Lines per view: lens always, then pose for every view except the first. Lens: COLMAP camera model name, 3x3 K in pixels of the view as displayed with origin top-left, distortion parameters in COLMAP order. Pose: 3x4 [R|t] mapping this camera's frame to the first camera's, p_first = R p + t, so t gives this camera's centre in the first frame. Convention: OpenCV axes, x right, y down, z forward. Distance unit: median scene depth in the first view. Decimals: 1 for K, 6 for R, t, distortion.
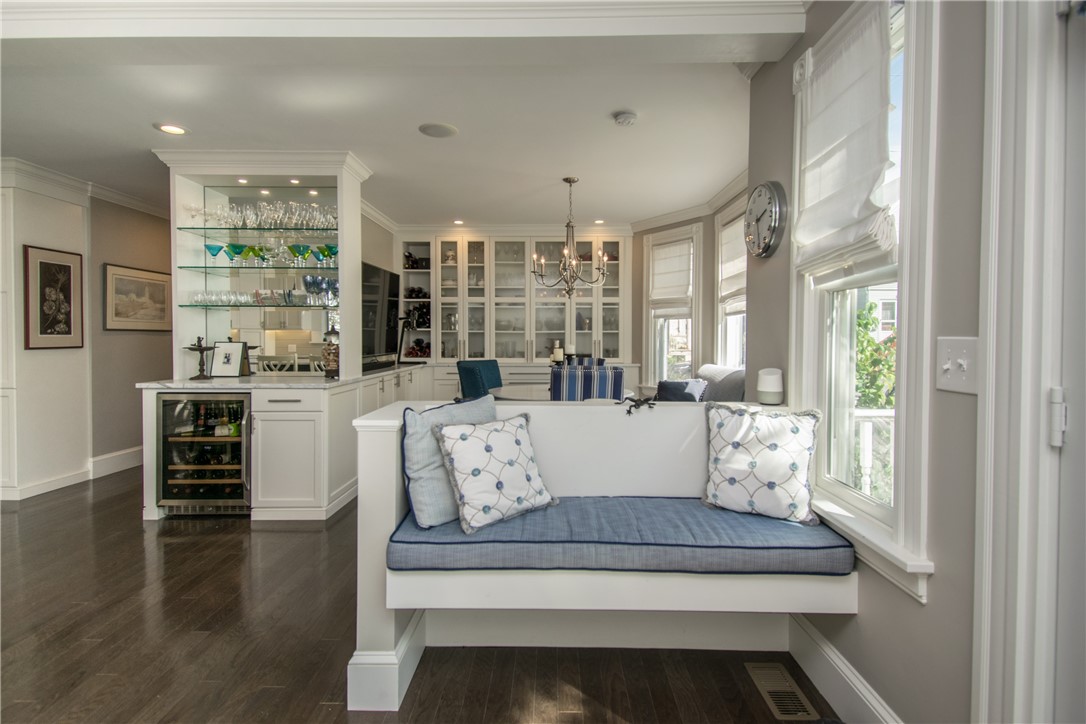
lens RADIAL K [[540.4, 0, 547.8], [0, 540.4, 350.6], [0, 0, 1]] dist [0.004565, 0.000424]
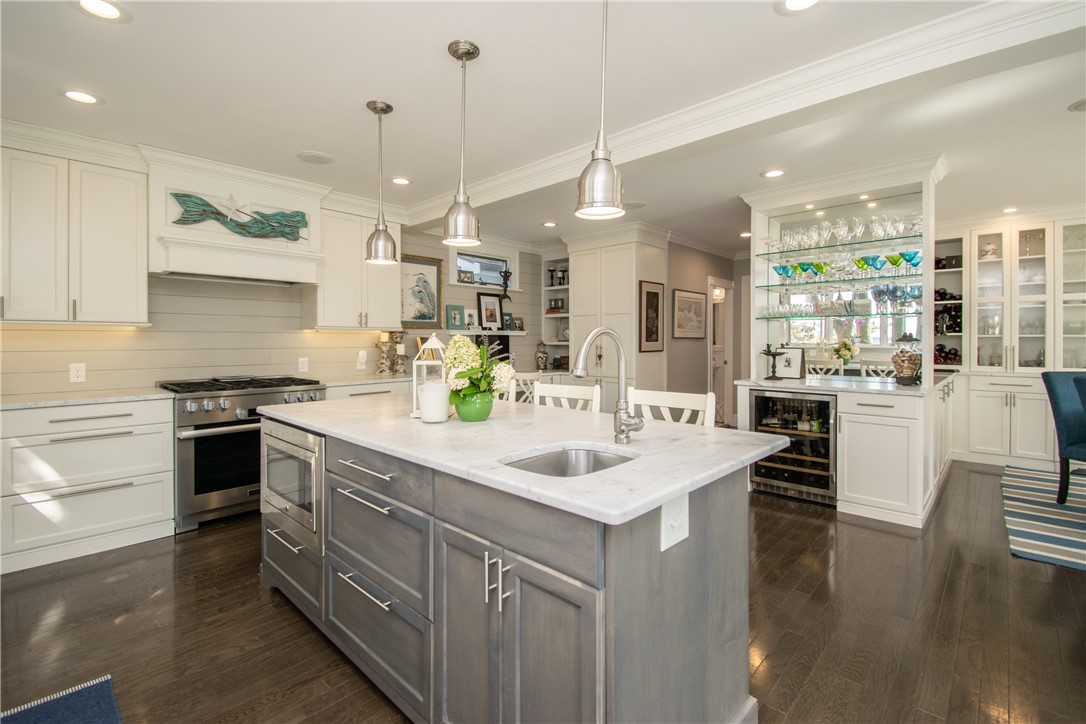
lens RADIAL K [[478.2, 0, 540.5], [0, 478.2, 345.9], [0, 0, 1]] dist [0.020598, -0.016946]
pose [[0.724692, 0.004196, -0.689060, -0.267492], [-0.012978, 0.999887, -0.007560, -0.005872], [0.688951, 0.014421, 0.724665, -0.110833]]
